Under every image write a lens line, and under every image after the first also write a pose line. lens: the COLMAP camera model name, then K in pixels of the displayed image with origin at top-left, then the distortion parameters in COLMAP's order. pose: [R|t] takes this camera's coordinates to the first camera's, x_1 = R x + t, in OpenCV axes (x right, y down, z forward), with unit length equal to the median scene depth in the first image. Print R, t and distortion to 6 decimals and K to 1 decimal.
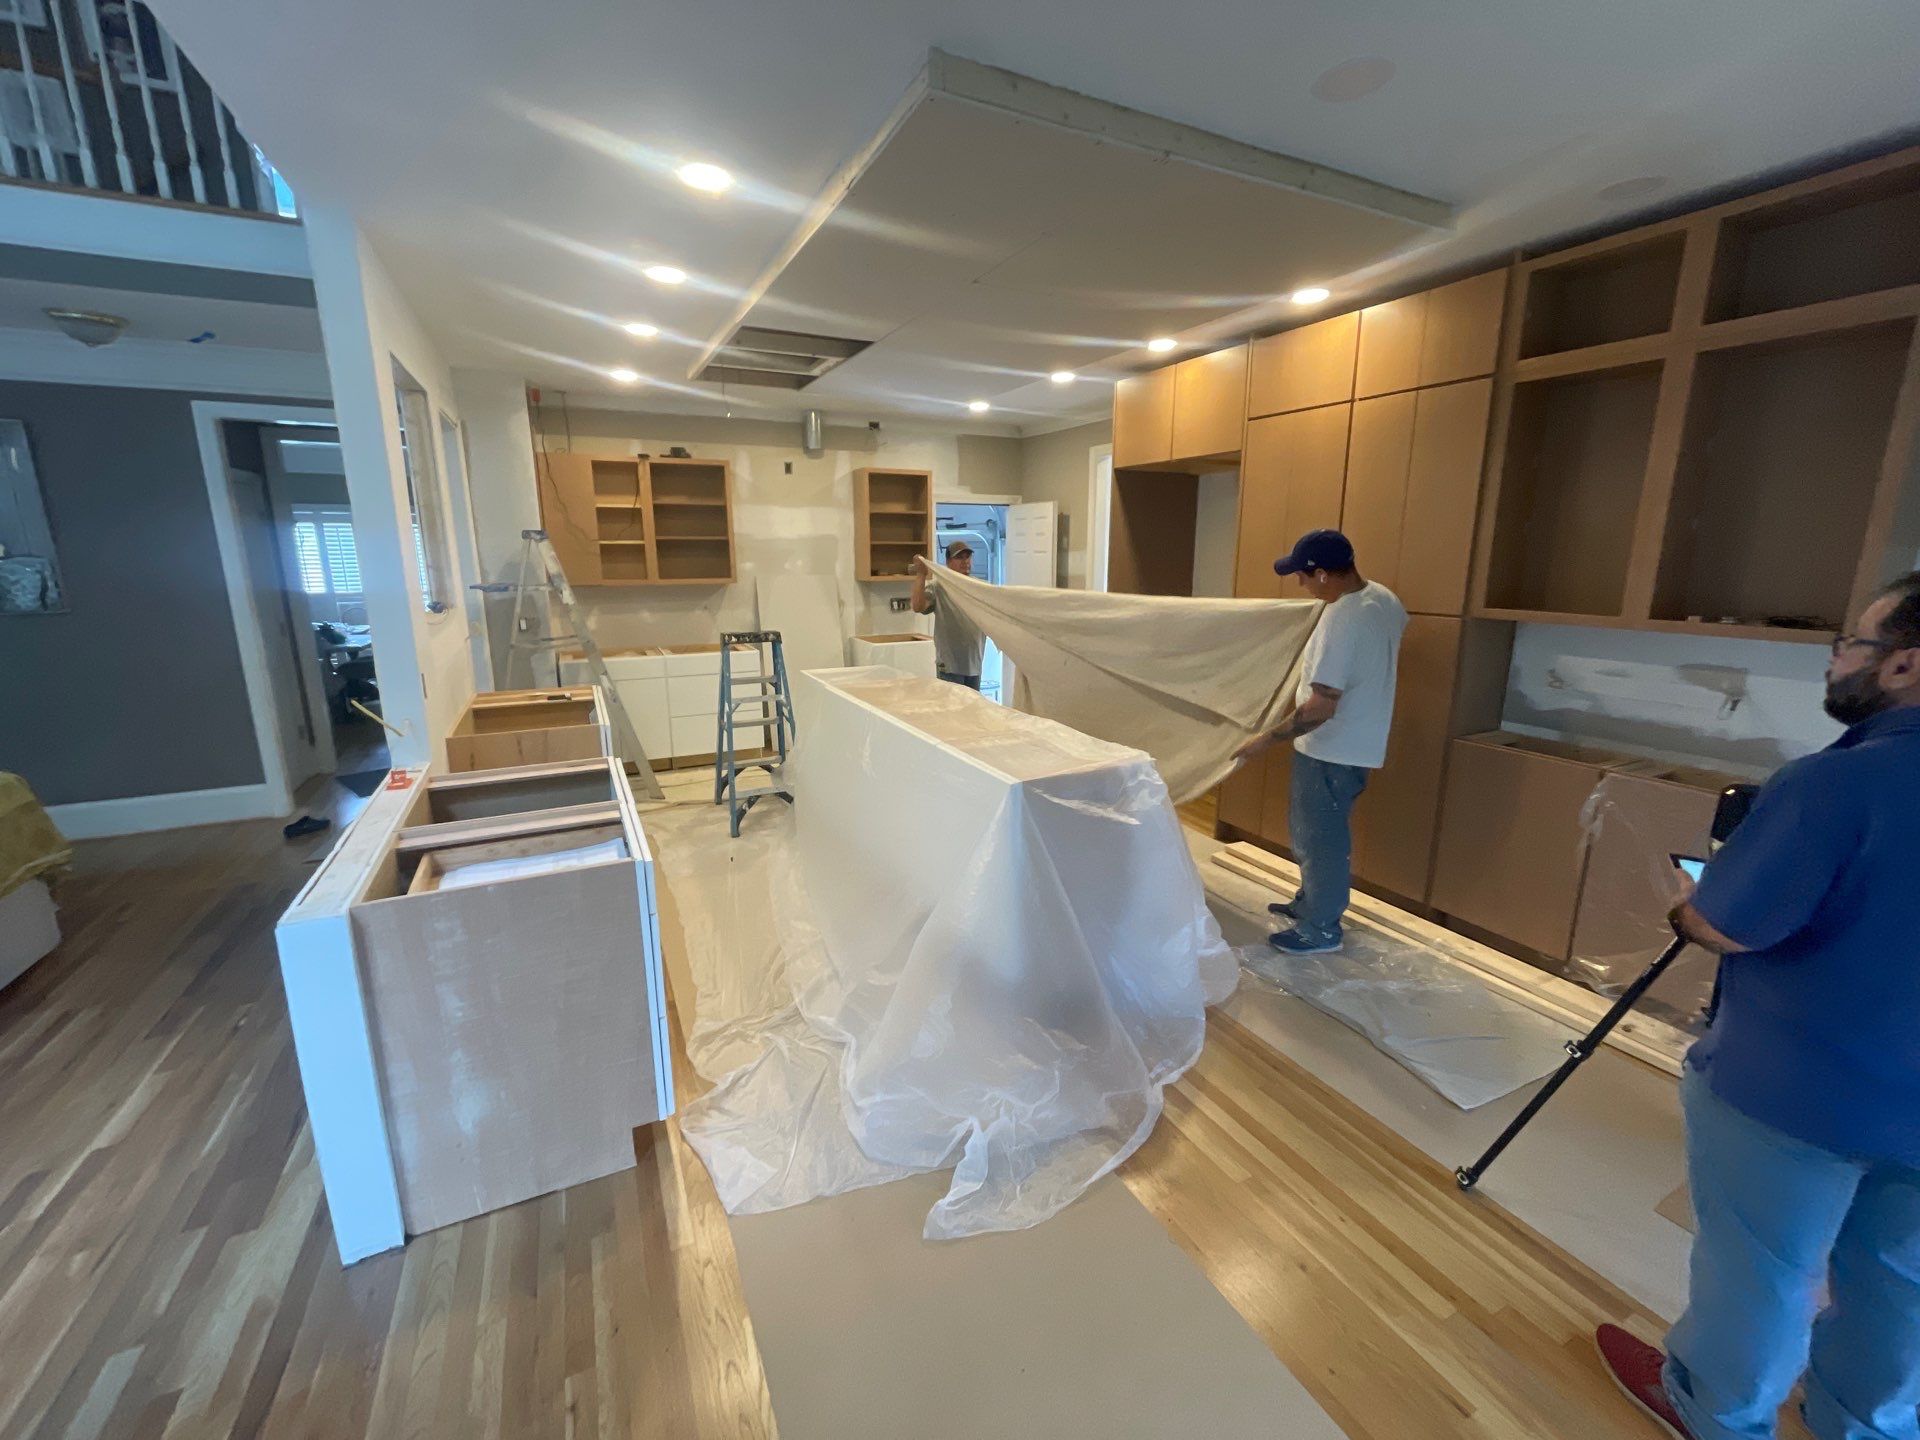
lens RADIAL K [[773.6, 0, 959.4], [0, 773.6, 718.0], [0, 0, 1]] dist [-0.001950, -0.000160]
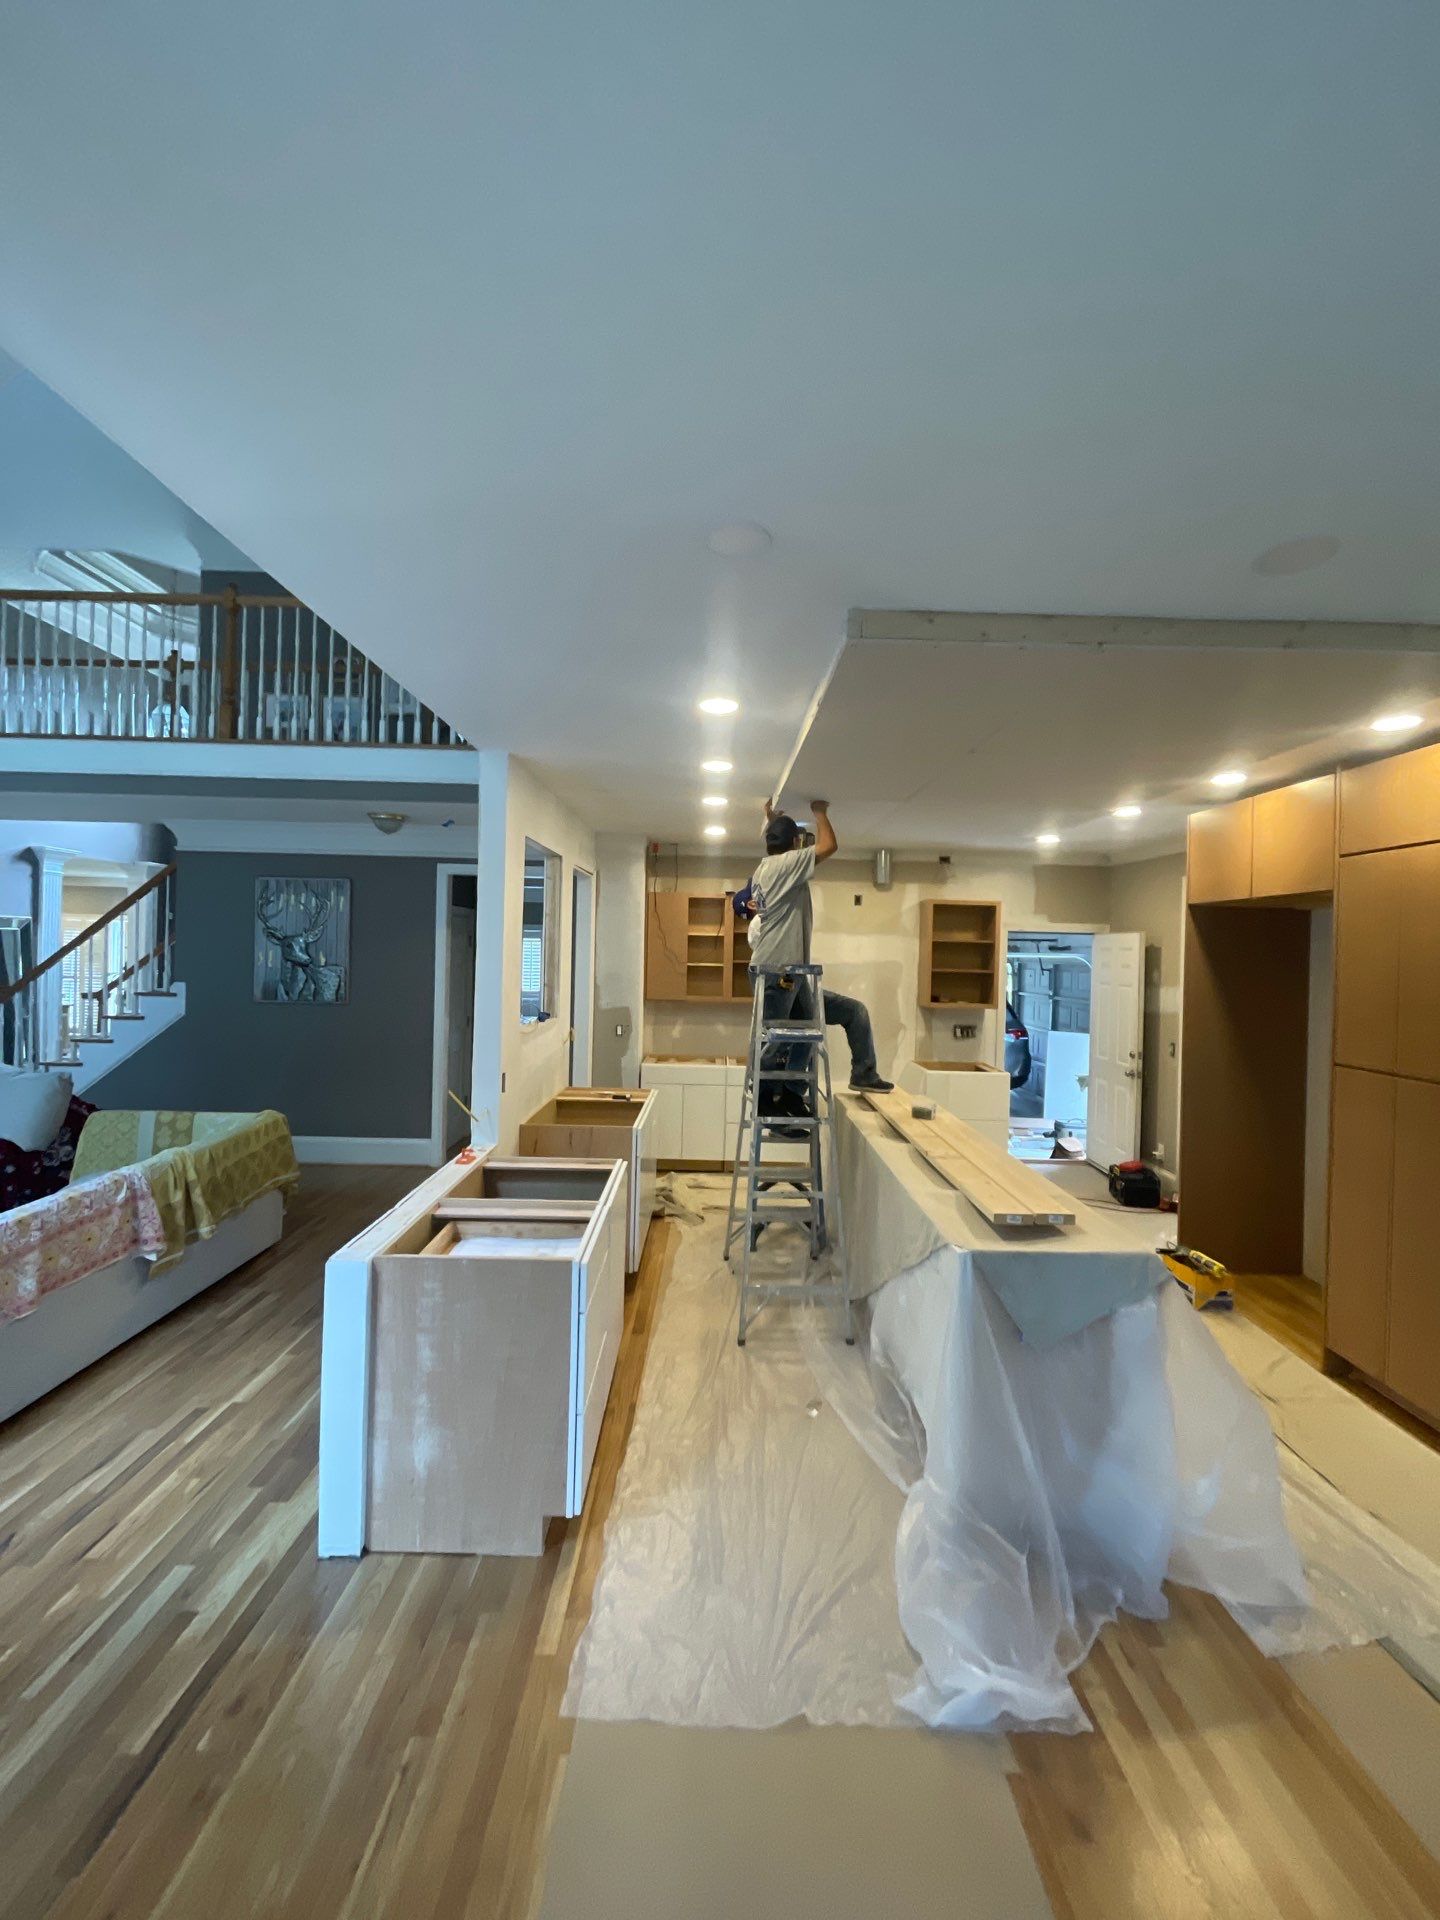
lens RADIAL K [[773.6, 0, 720.0], [0, 773.6, 960.0], [0, 0, 1]] dist [-0.001950, -0.000160]
pose [[0.899033, 0.027220, -0.437033, 0.138906], [-0.119806, 0.975273, -0.185712, -0.033967], [0.421171, 0.219320, 0.880064, -0.015058]]
